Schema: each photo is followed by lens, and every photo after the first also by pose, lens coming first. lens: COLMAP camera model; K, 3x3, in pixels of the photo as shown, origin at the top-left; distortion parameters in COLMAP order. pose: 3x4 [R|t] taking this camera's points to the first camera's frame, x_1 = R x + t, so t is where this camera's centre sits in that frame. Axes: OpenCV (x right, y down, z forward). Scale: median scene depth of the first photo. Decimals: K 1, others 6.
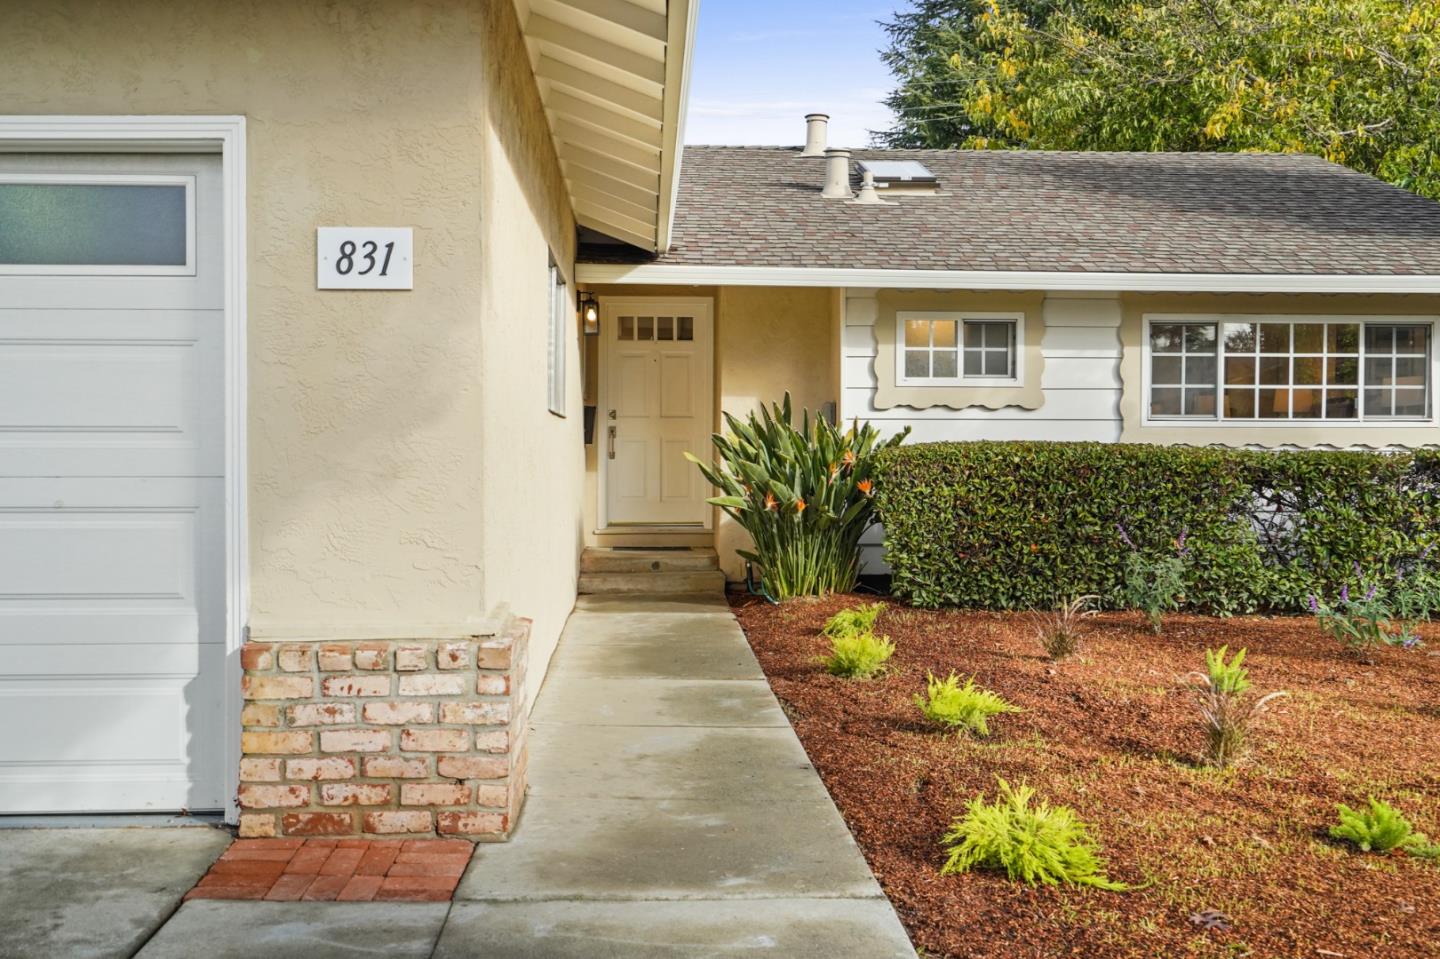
lens RADIAL K [[1413.5, 0, 720.0], [0, 1413.5, 479.5], [0, 0, 1]] dist [-0.004900, 0.012910]
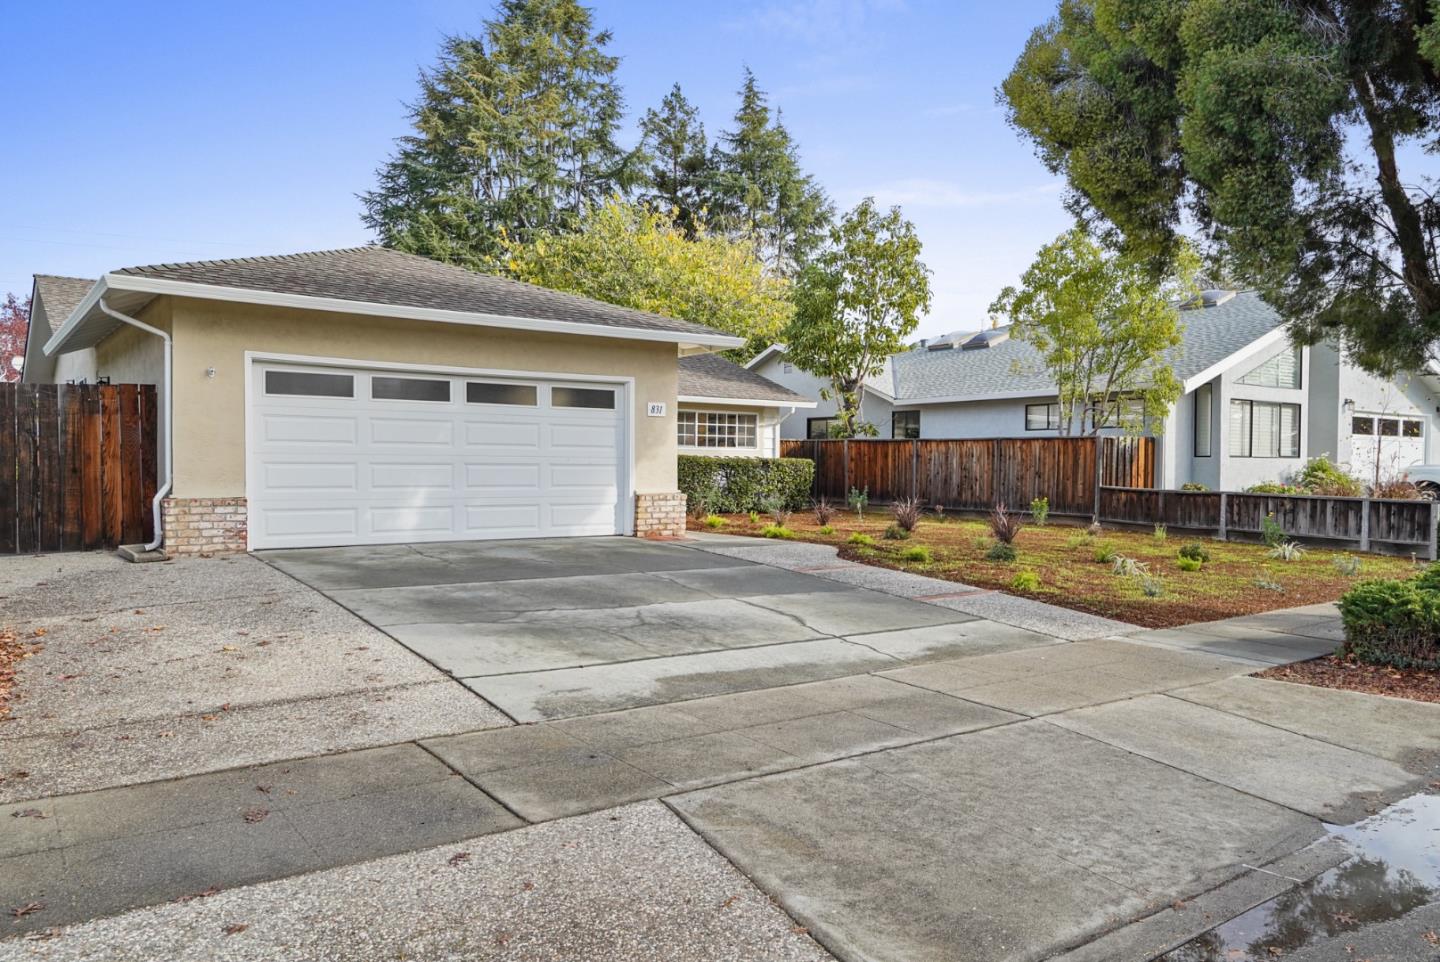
lens RADIAL K [[995.0, 0, 714.4], [0, 995.0, 497.7], [0, 0, 1]] dist [-0.050834, 0.000901]
pose [[0.835260, -0.012479, 0.549713, -0.715605], [0.005882, 0.999888, 0.013760, 0.032129], [-0.549823, -0.008259, 0.835240, -0.682344]]
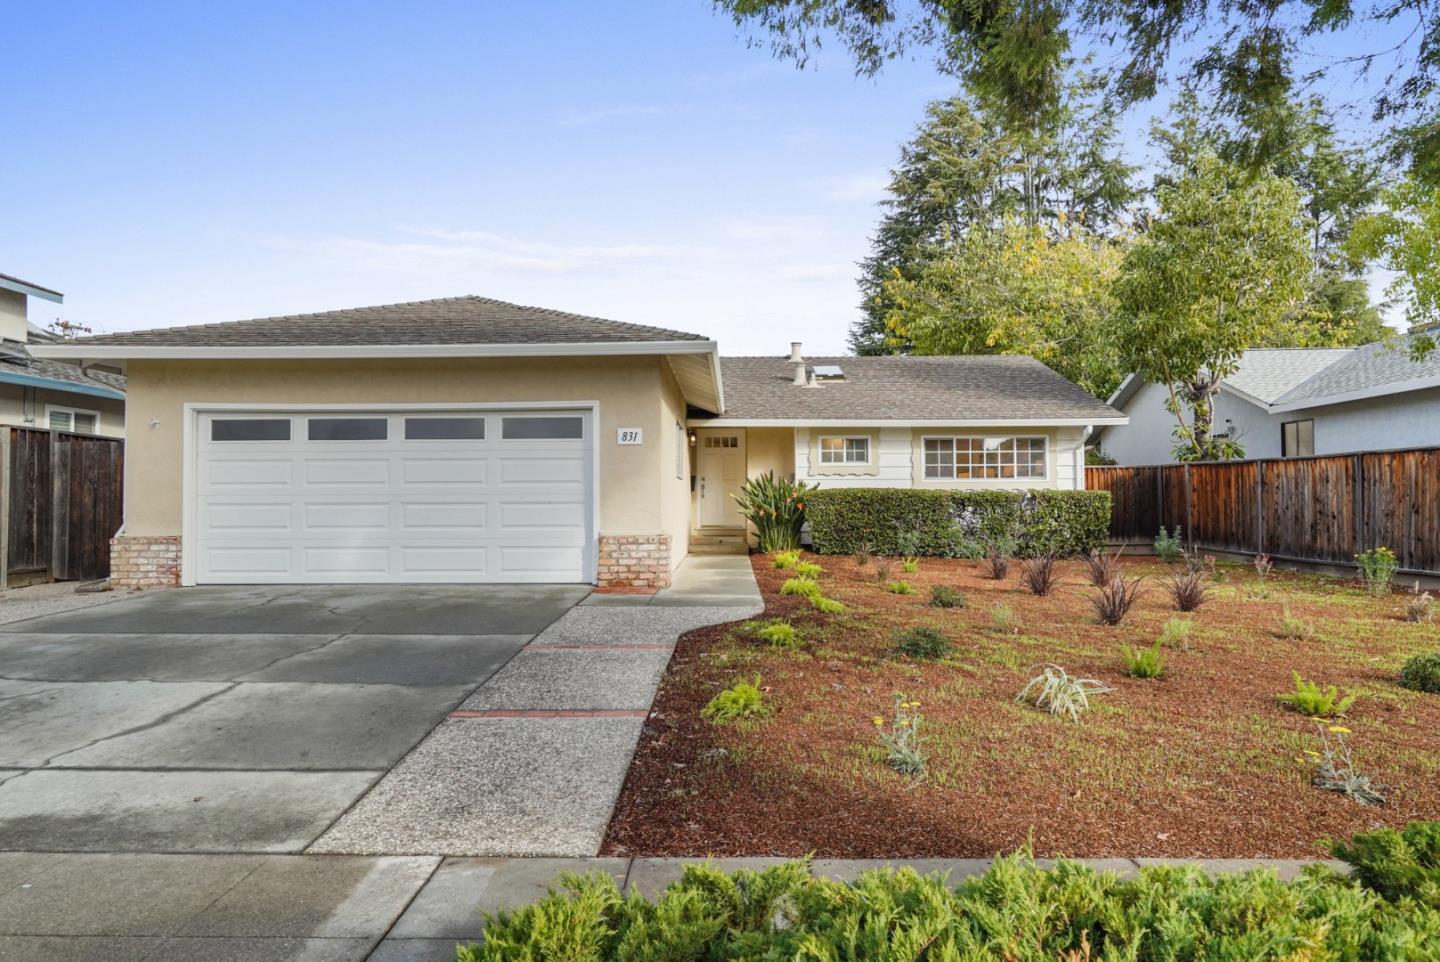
lens RADIAL K [[885.2, 0, 720.0], [0, 885.2, 481.0], [0, 0, 1]] dist [-0.002410, 0.000087]
pose [[0.997620, -0.007620, -0.068526, 0.060976], [0.004442, 0.998913, -0.046410, 0.029749], [0.068805, 0.045995, 0.996569, -0.532085]]
